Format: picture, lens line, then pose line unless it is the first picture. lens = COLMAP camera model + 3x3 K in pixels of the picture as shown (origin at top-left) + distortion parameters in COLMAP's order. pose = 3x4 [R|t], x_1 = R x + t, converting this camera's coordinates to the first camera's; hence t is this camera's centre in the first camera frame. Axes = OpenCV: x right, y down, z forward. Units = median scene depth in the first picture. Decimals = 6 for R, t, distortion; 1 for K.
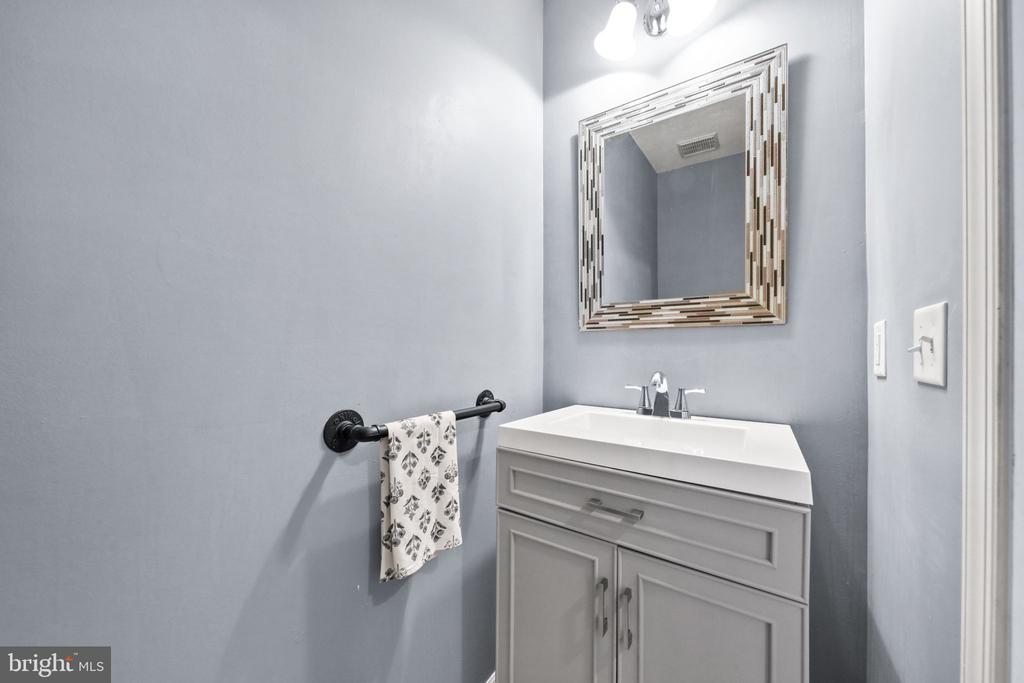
lens RADIAL K [[367.5, 0, 512.6], [0, 367.5, 340.9], [0, 0, 1]] dist [-0.001606, -0.000054]
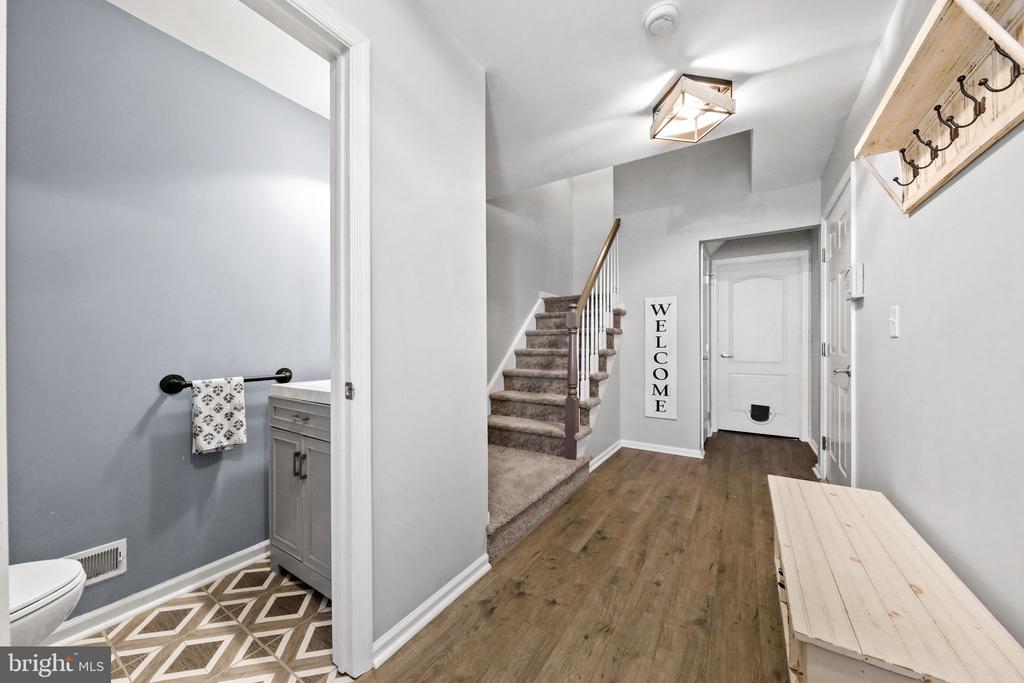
lens RADIAL K [[367.5, 0, 512.6], [0, 367.5, 340.9], [0, 0, 1]] dist [-0.001606, -0.000054]
pose [[0.999737, -0.010666, 0.020294, 1.440074], [0.010339, 0.999816, 0.016136, -0.021513], [-0.020462, -0.015922, 0.999664, -1.145566]]
